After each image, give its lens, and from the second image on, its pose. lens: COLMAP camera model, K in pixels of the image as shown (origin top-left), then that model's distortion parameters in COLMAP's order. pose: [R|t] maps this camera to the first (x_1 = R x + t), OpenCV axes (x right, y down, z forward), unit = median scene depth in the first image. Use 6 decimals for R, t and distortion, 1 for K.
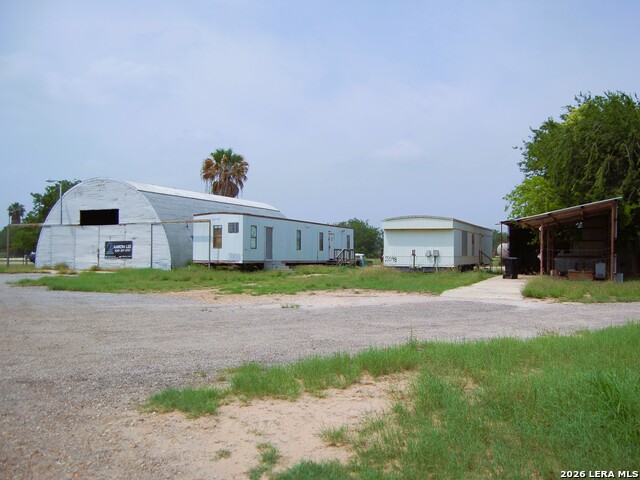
lens RADIAL K [[569.9, 0, 324.5], [0, 569.9, 244.9], [0, 0, 1]] dist [-0.090002, 0.034572]
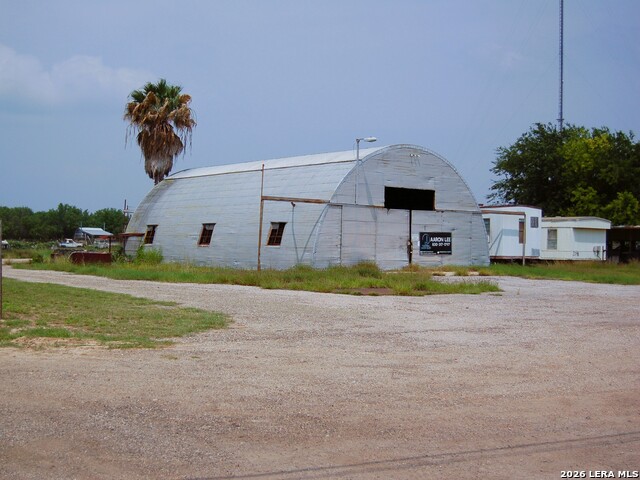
lens RADIAL K [[884.0, 0, 285.5], [0, 884.0, 239.6], [0, 0, 1]] dist [-0.052935, 0.032878]
pose [[0.459416, 0.007576, 0.888189, -1.545621], [-0.027666, 0.999600, 0.005784, 0.002264], [-0.887790, -0.027230, 0.459442, 0.625506]]
